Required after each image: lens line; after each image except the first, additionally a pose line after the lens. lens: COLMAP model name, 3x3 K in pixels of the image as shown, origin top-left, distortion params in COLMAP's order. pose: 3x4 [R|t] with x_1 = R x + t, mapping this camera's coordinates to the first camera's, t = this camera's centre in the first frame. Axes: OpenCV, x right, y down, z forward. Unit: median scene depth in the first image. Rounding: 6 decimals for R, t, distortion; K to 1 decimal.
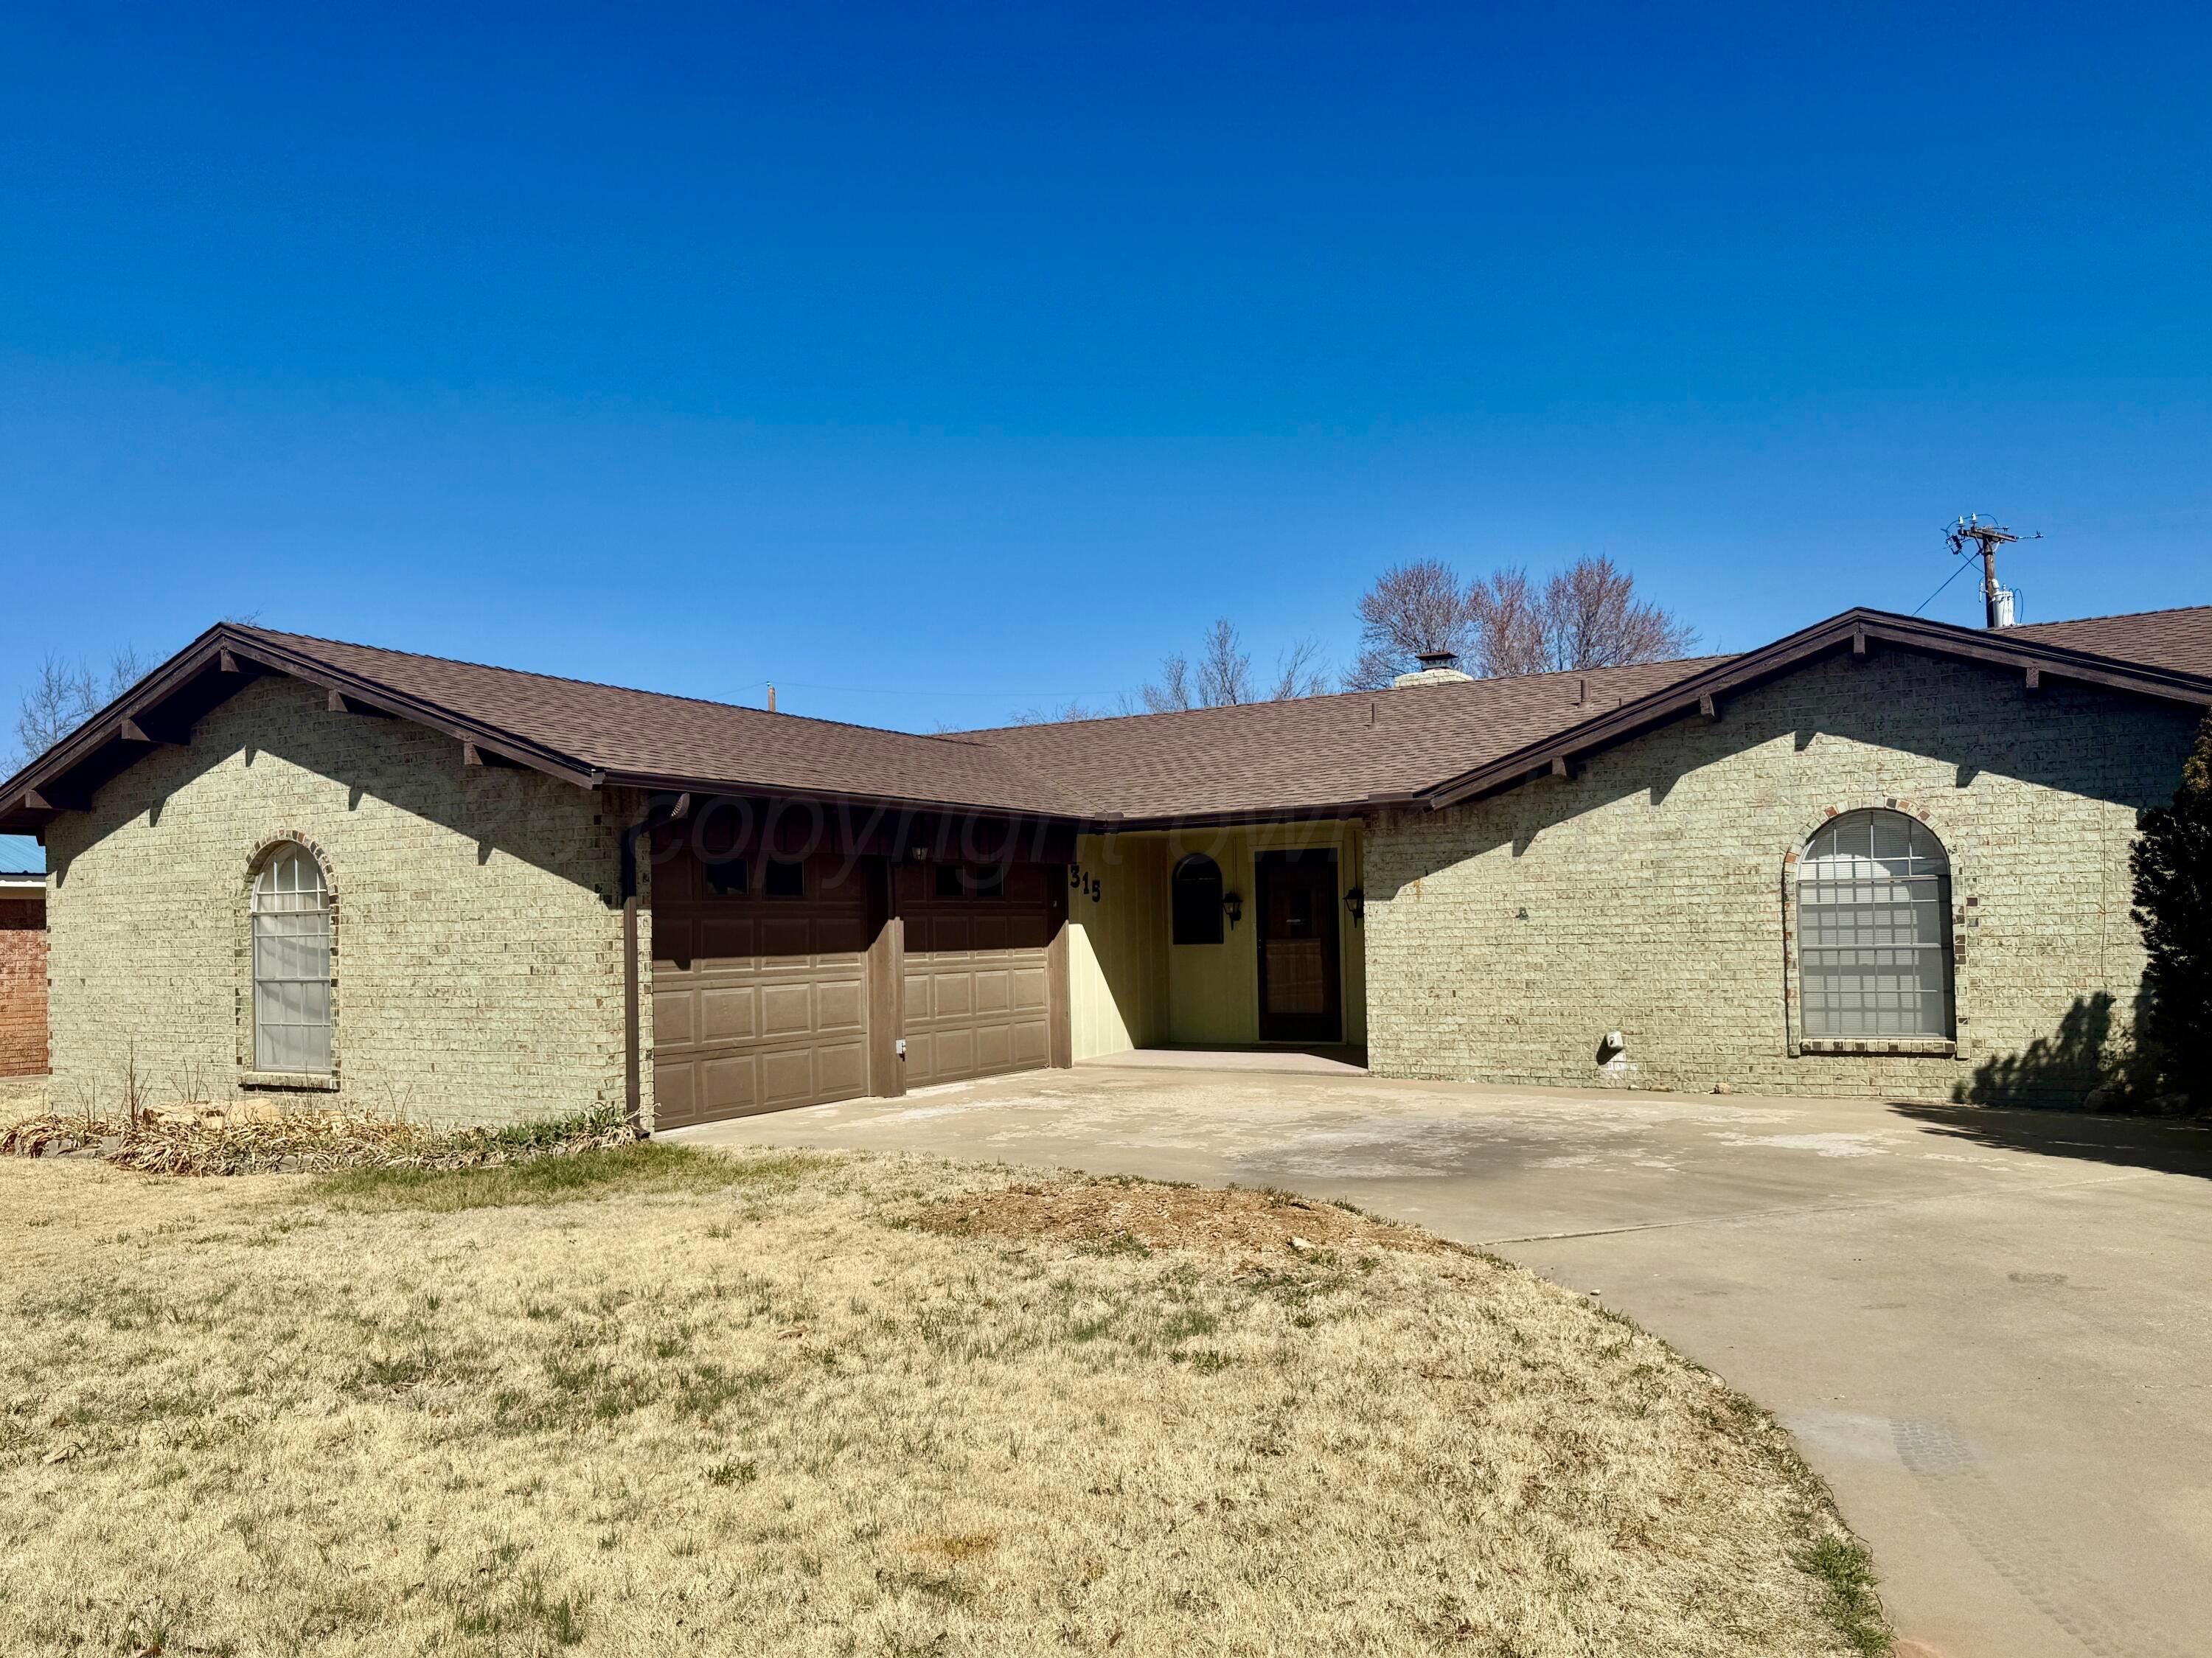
lens RADIAL K [[1586.1, 0, 1095.7], [0, 1586.1, 848.6], [0, 0, 1]] dist [-0.000441, -0.003219]
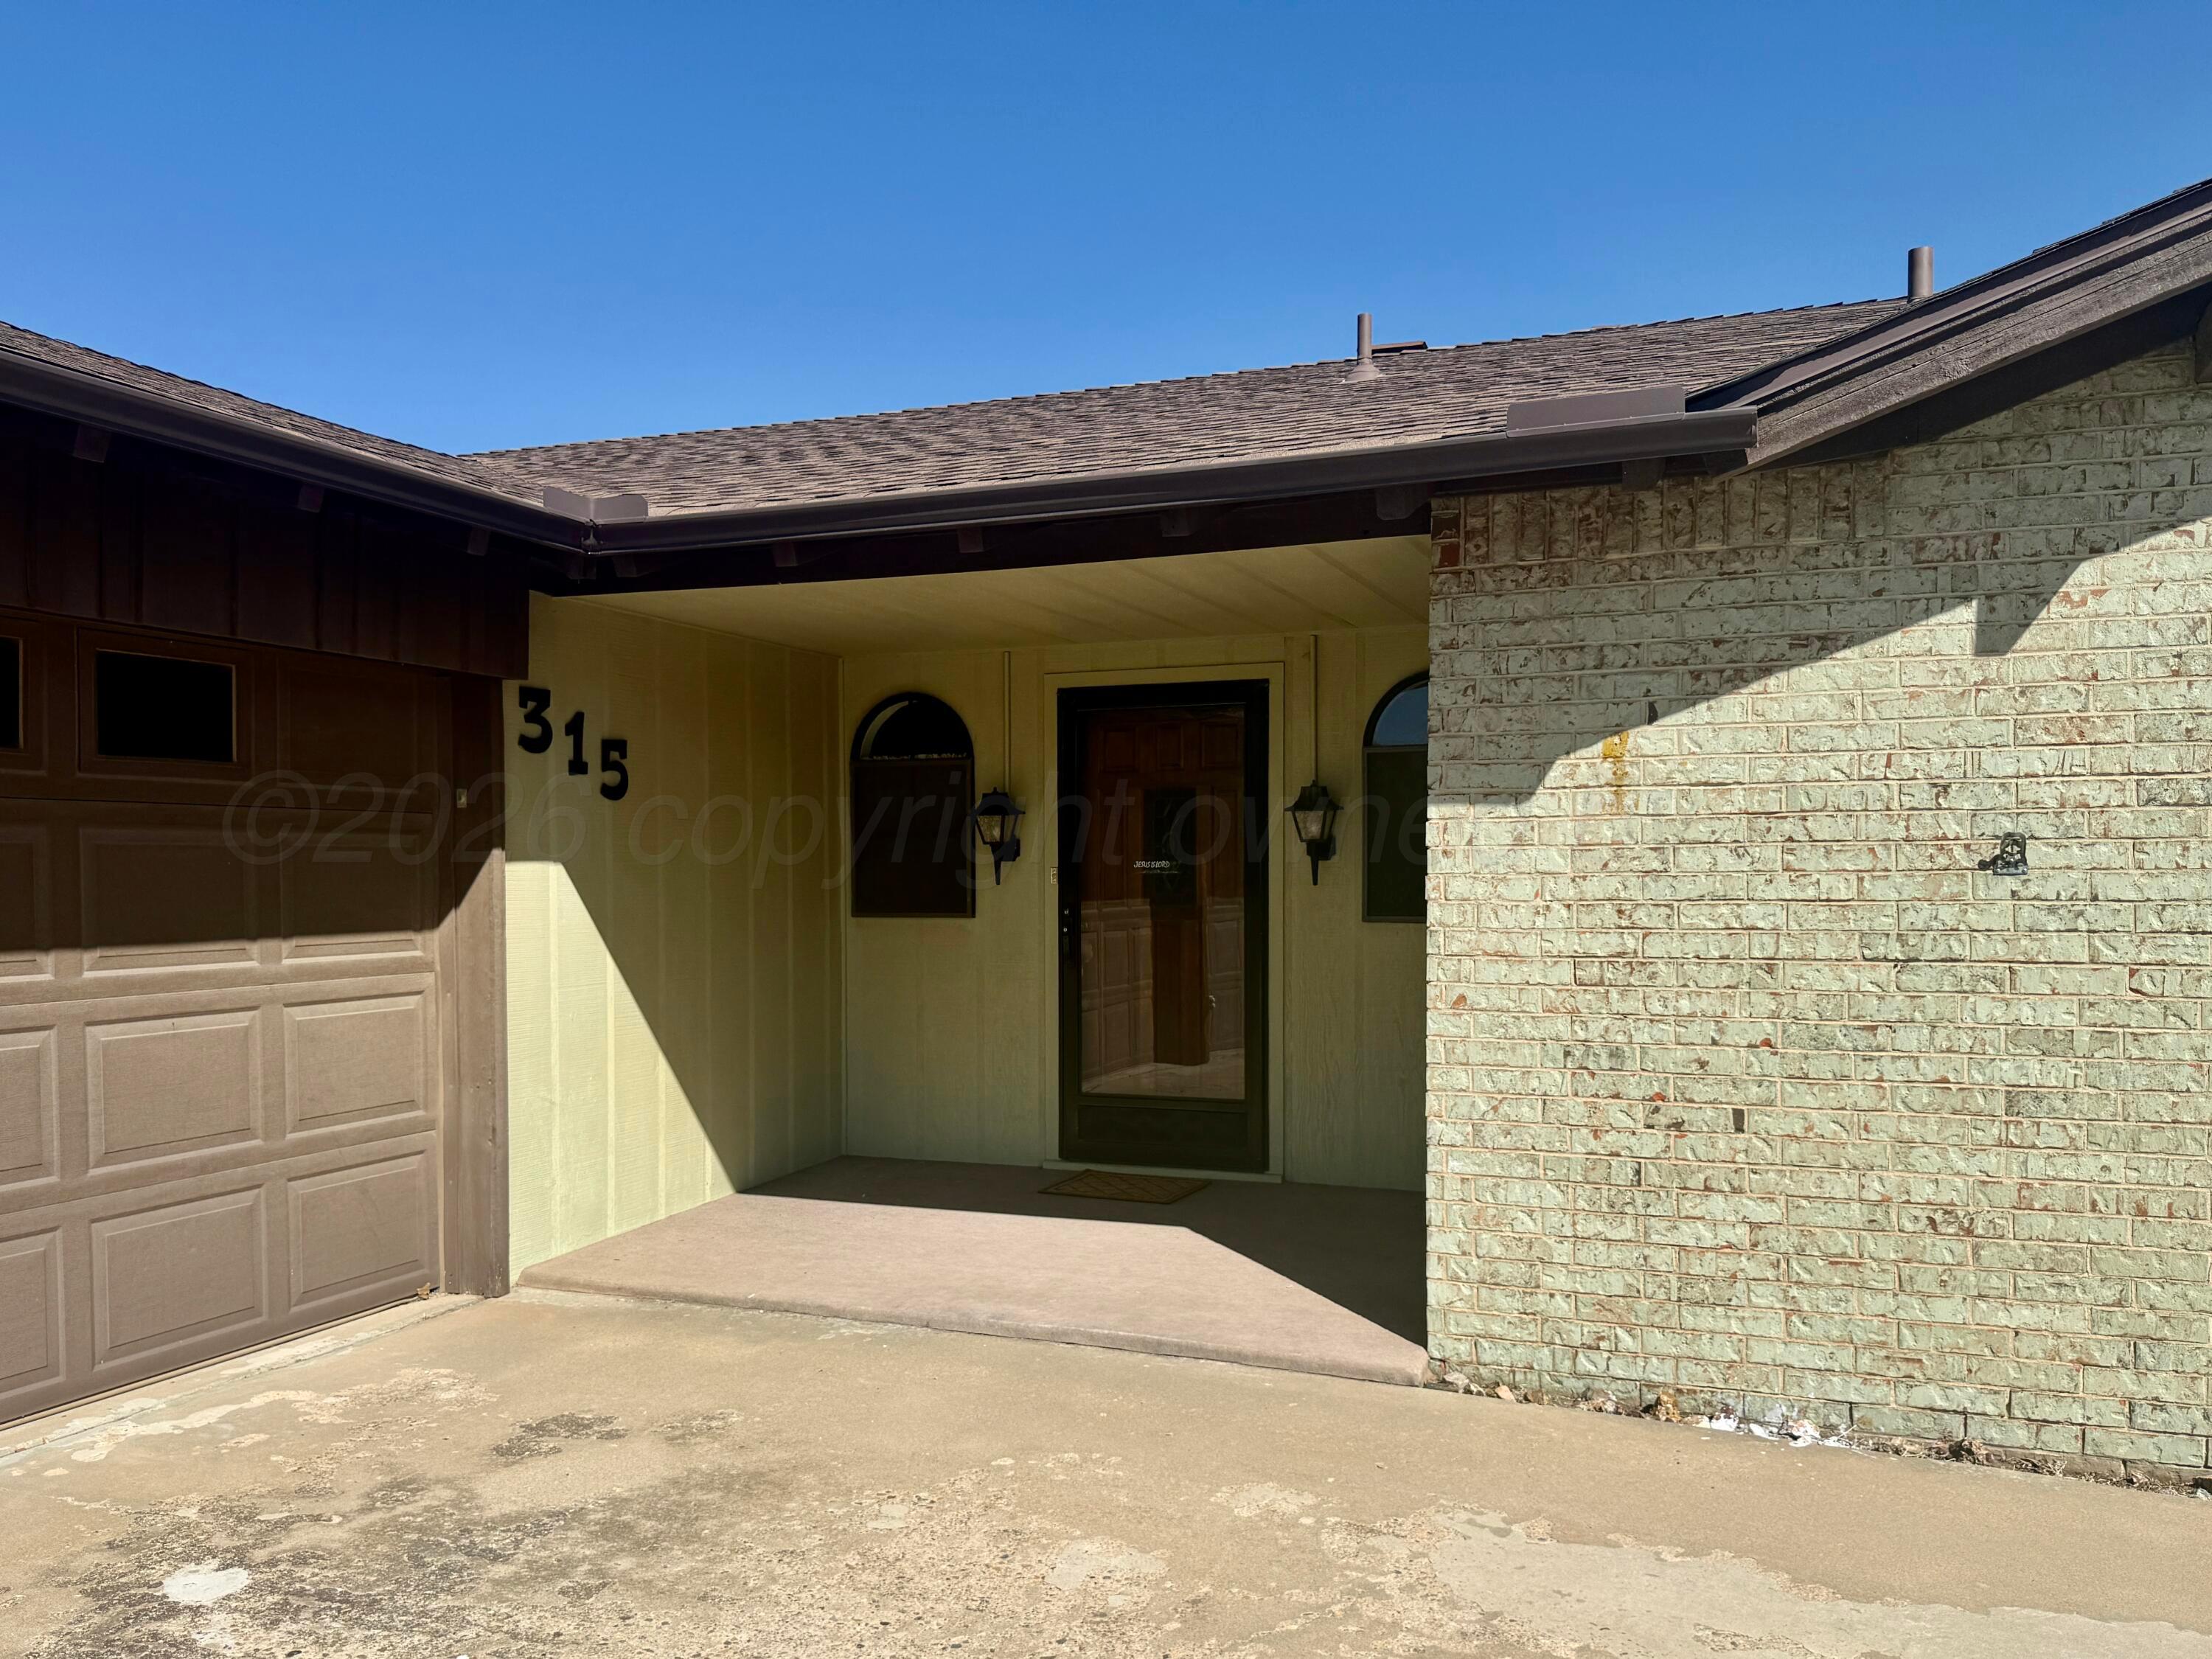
lens RADIAL K [[1586.3, 0, 1095.6], [0, 1586.3, 841.8], [0, 0, 1]] dist [-0.000441, -0.003219]
pose [[0.989356, 0.019245, 0.144239, 0.062778], [-0.024448, 0.999110, 0.034385, 0.031776], [-0.143449, -0.037545, 0.988945, 0.716967]]
